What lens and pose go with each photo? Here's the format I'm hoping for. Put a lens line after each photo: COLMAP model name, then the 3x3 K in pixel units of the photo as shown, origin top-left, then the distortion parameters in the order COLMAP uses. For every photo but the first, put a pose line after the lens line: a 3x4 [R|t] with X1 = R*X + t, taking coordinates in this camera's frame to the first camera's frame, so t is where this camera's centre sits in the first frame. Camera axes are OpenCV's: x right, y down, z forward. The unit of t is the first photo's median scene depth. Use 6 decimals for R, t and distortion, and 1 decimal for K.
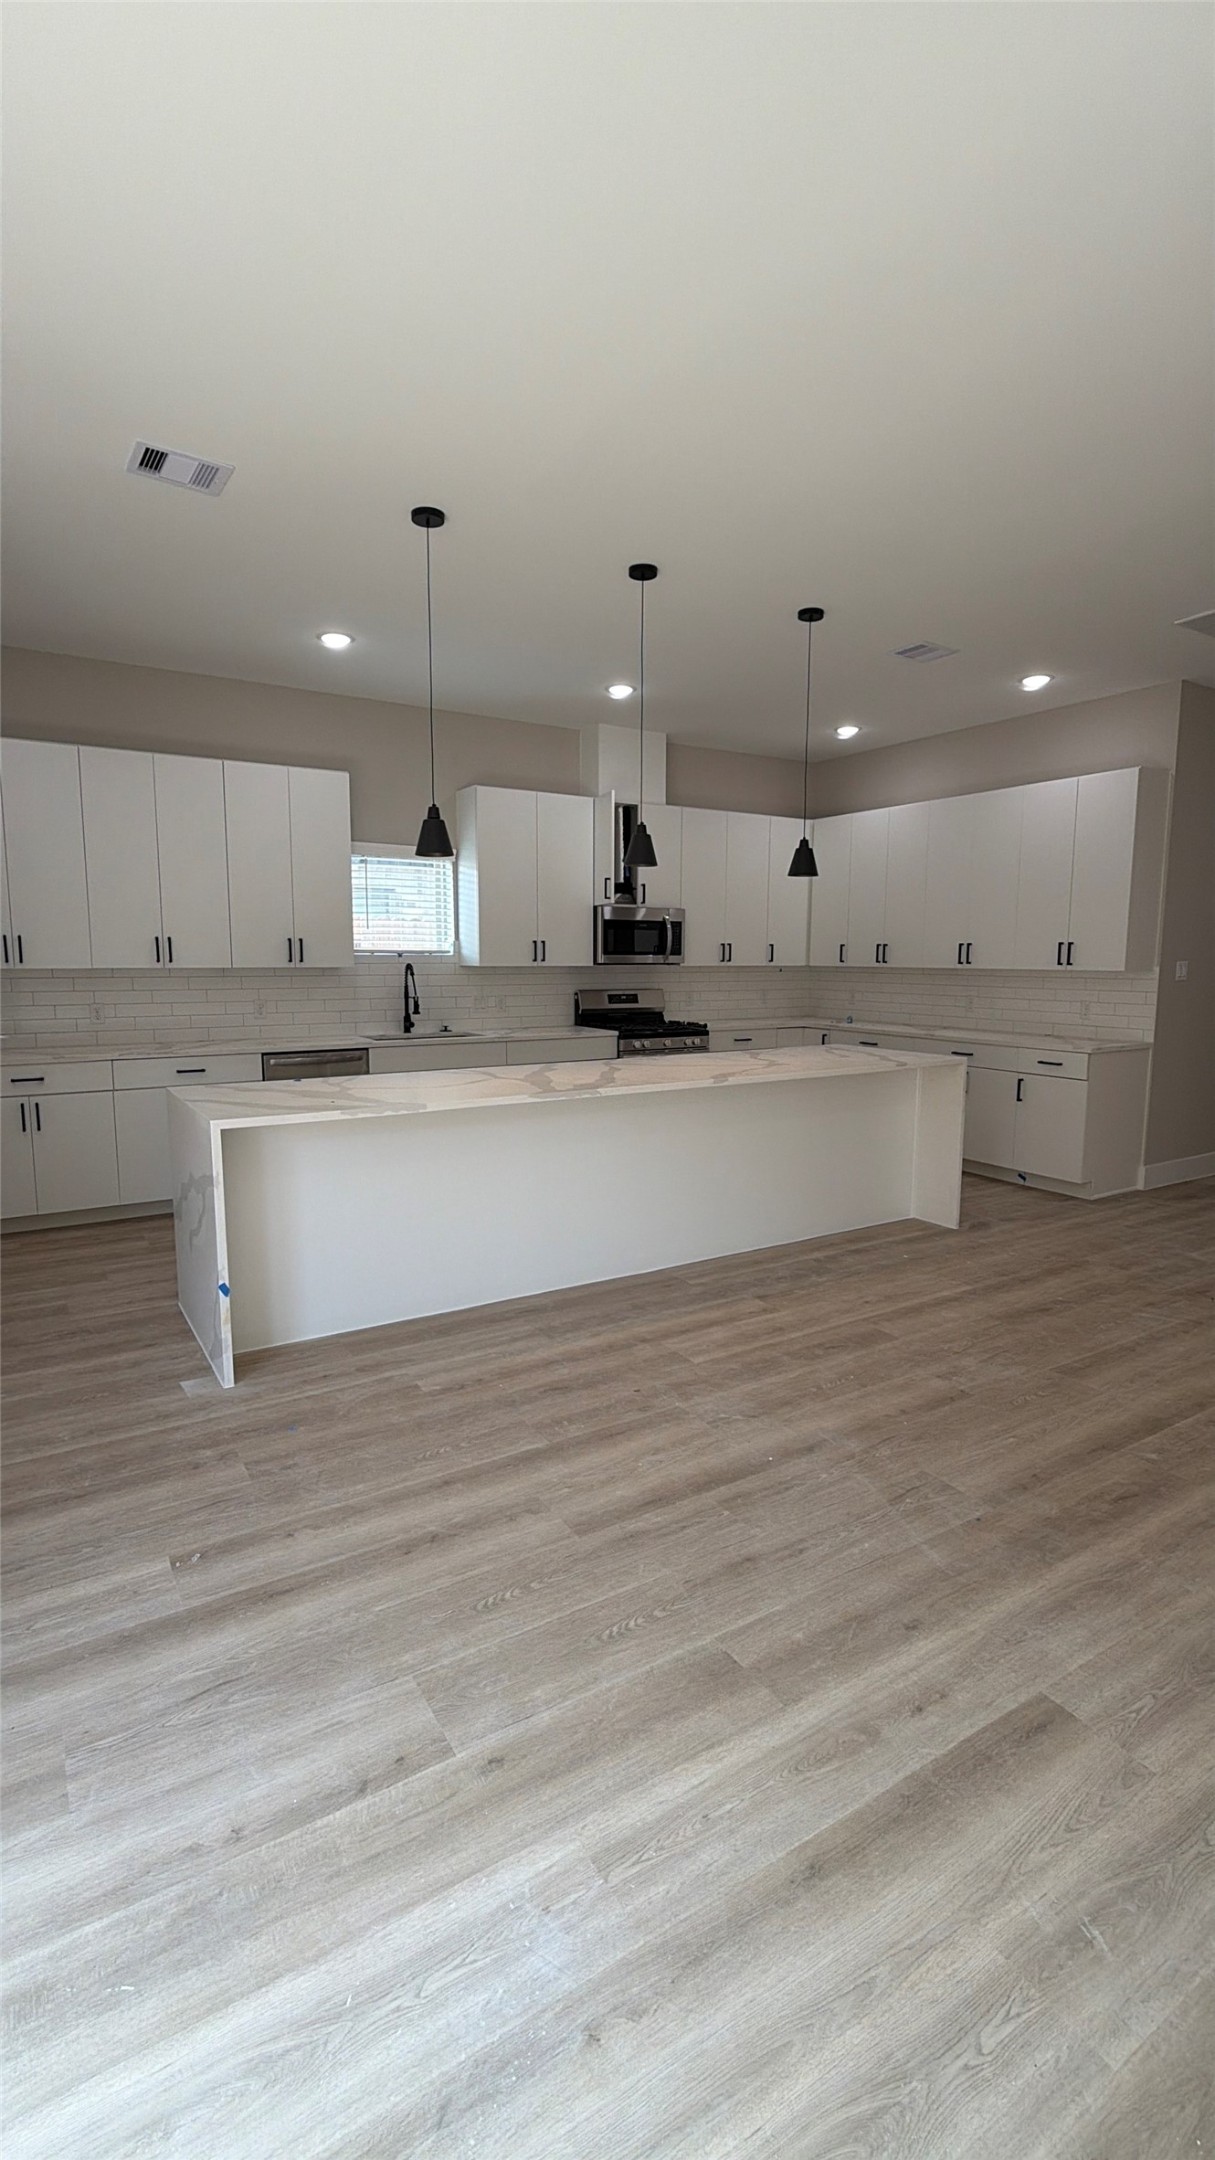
lens RADIAL K [[968.5, 0, 599.7], [0, 968.5, 1082.5], [0, 0, 1]] dist [-0.001851, 0.000114]
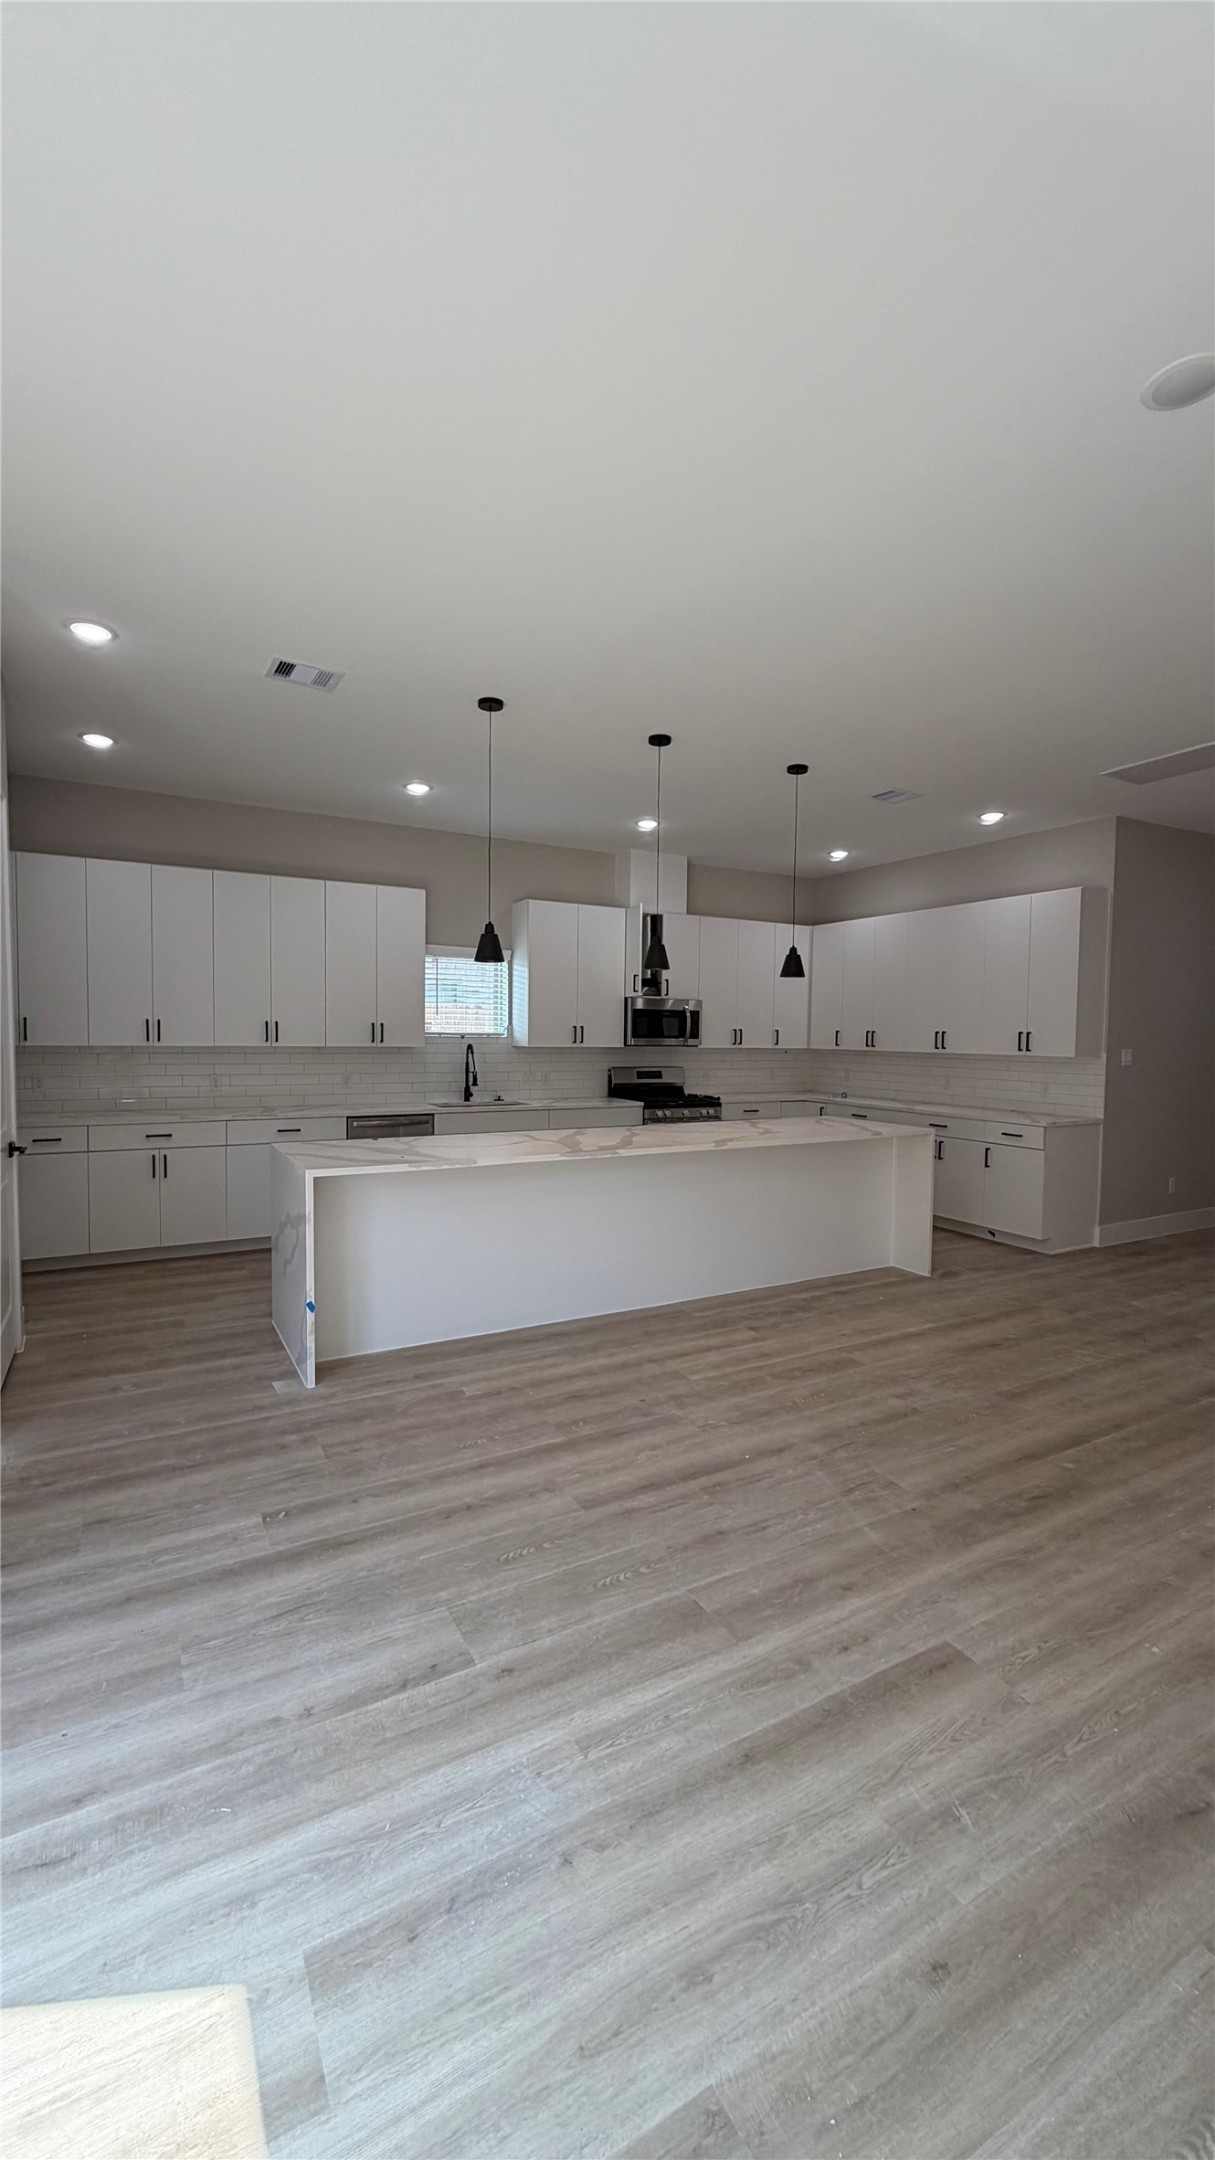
lens RADIAL K [[861.4, 0, 601.5], [0, 861.4, 1076.4], [0, 0, 1]] dist [-0.000871, 0.000198]
pose [[0.998831, 0.011892, -0.046850, 0.033728], [-0.015647, 0.996623, -0.080604, 0.002015], [0.045733, 0.081243, 0.995645, -0.108277]]
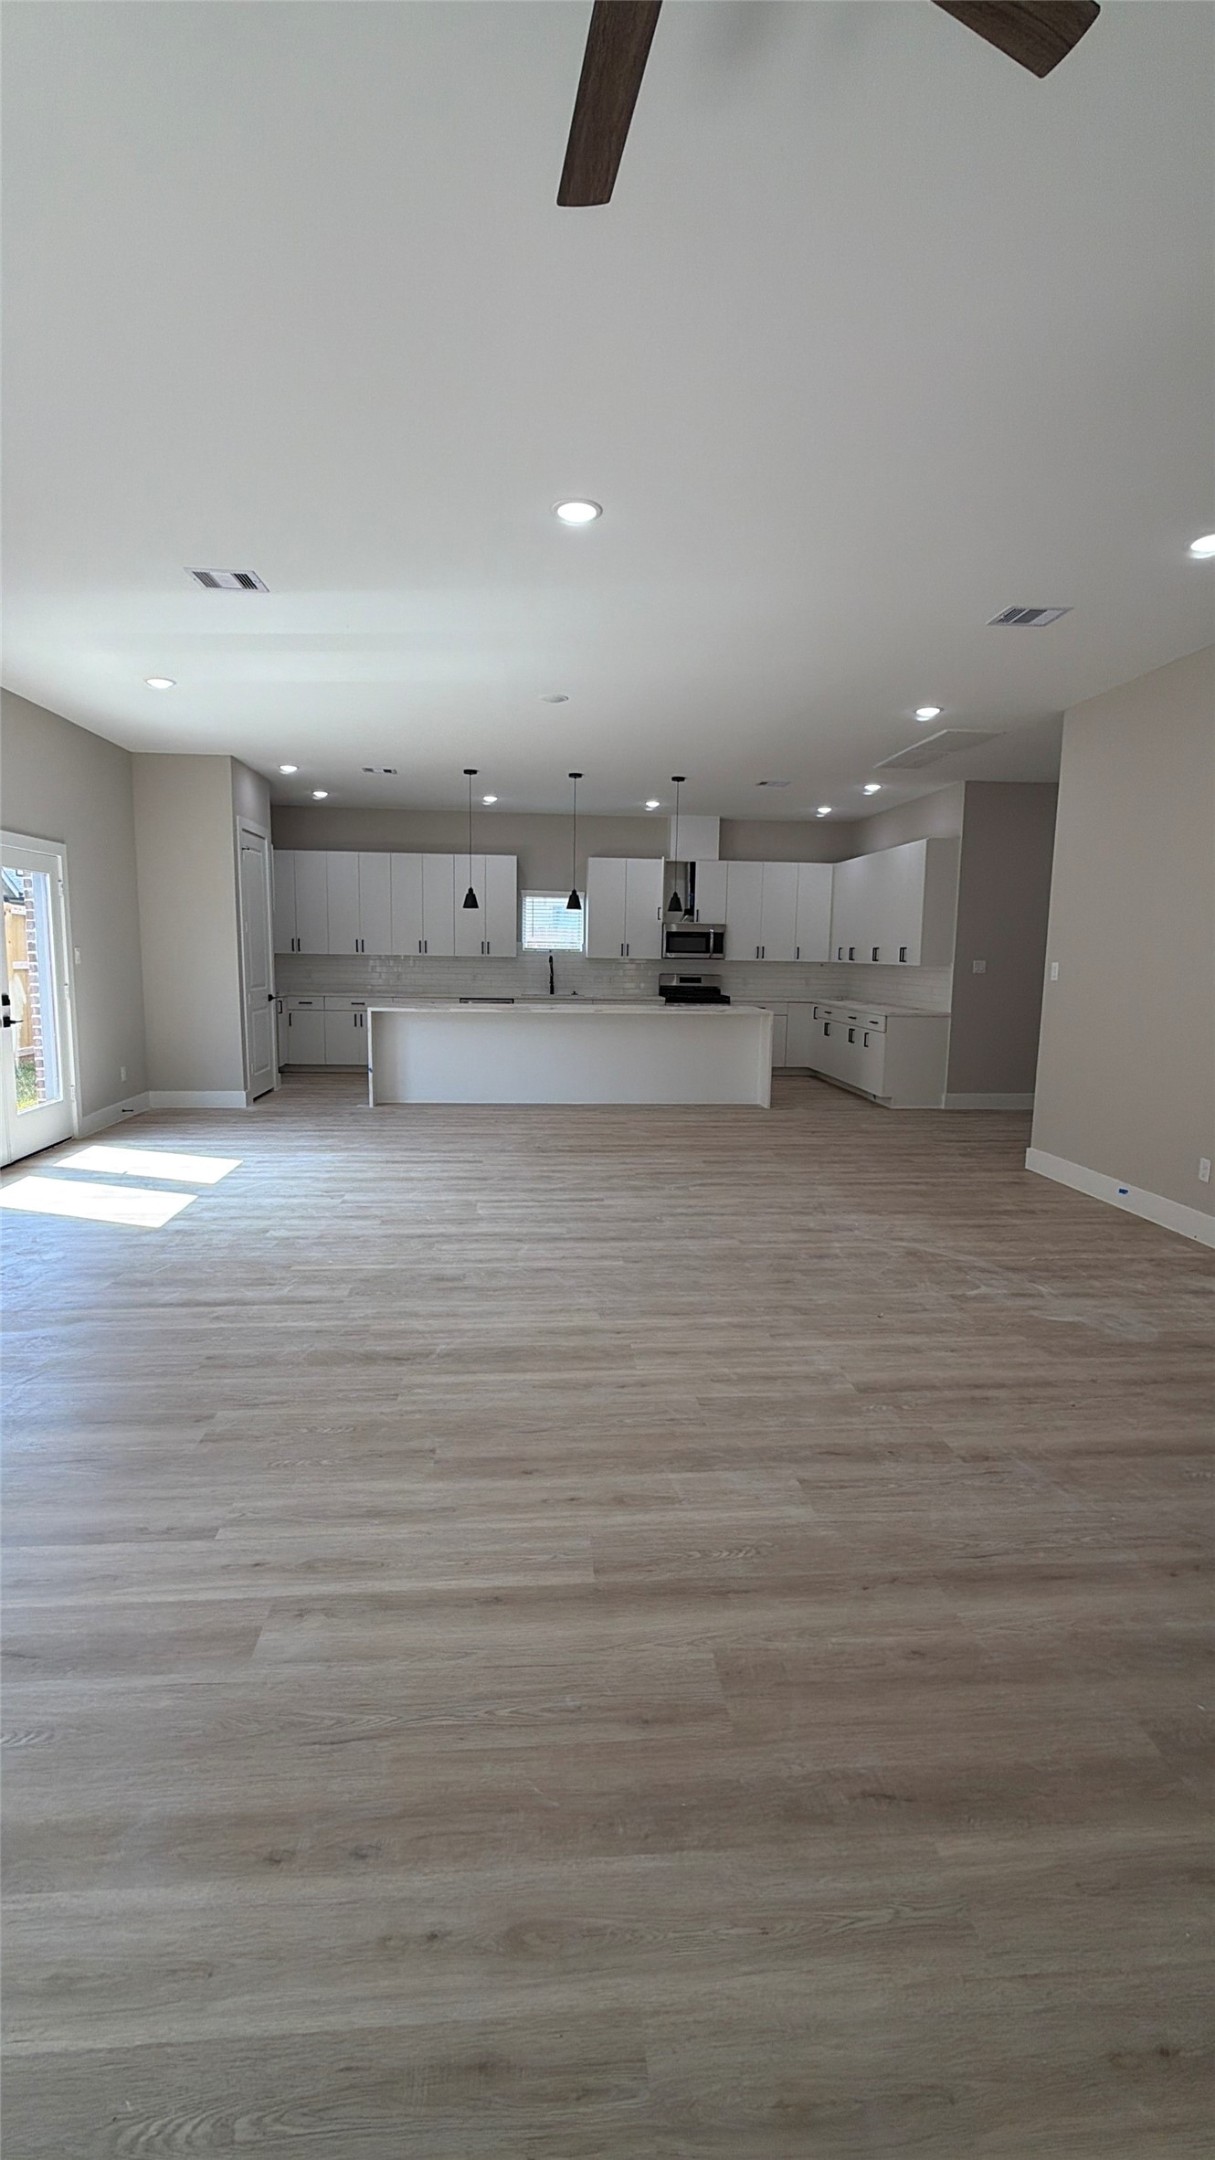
lens RADIAL K [[968.5, 0, 599.7], [0, 968.5, 1082.5], [0, 0, 1]] dist [-0.001851, 0.000114]
pose [[0.889958, 0.071924, -0.450335, 1.395827], [-0.072914, 0.997223, 0.015176, 0.156391], [0.450175, 0.019329, 0.892731, -1.125975]]
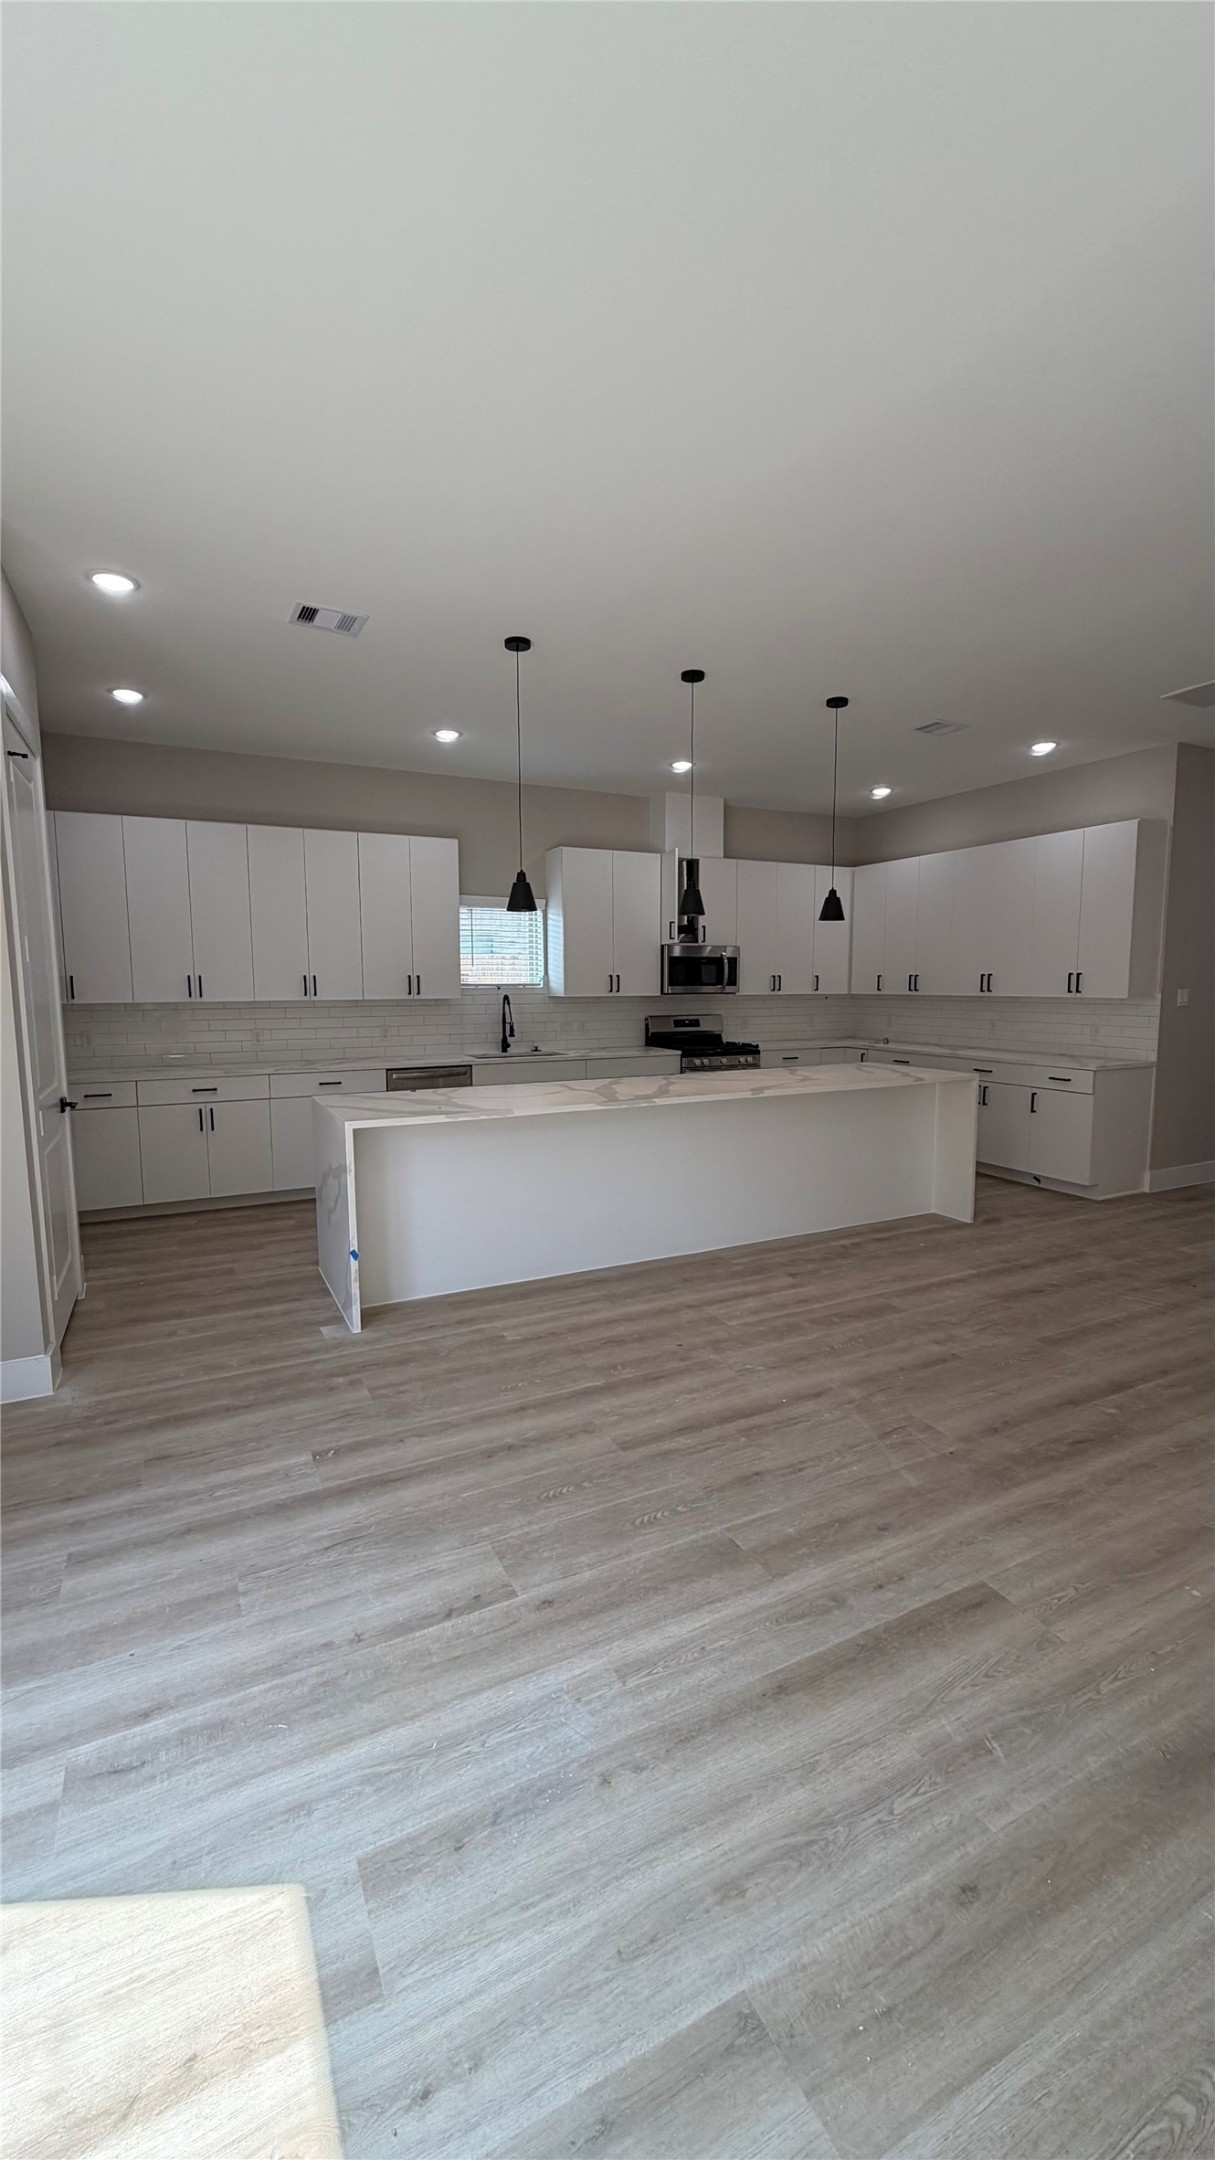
lens RADIAL K [[861.4, 0, 601.5], [0, 861.4, 1076.4], [0, 0, 1]] dist [-0.000871, 0.000198]
pose [[0.995701, 0.002489, -0.092596, 0.040061], [-0.004515, 0.999755, -0.021672, 0.002103], [0.092519, 0.021997, 0.995468, -0.101791]]
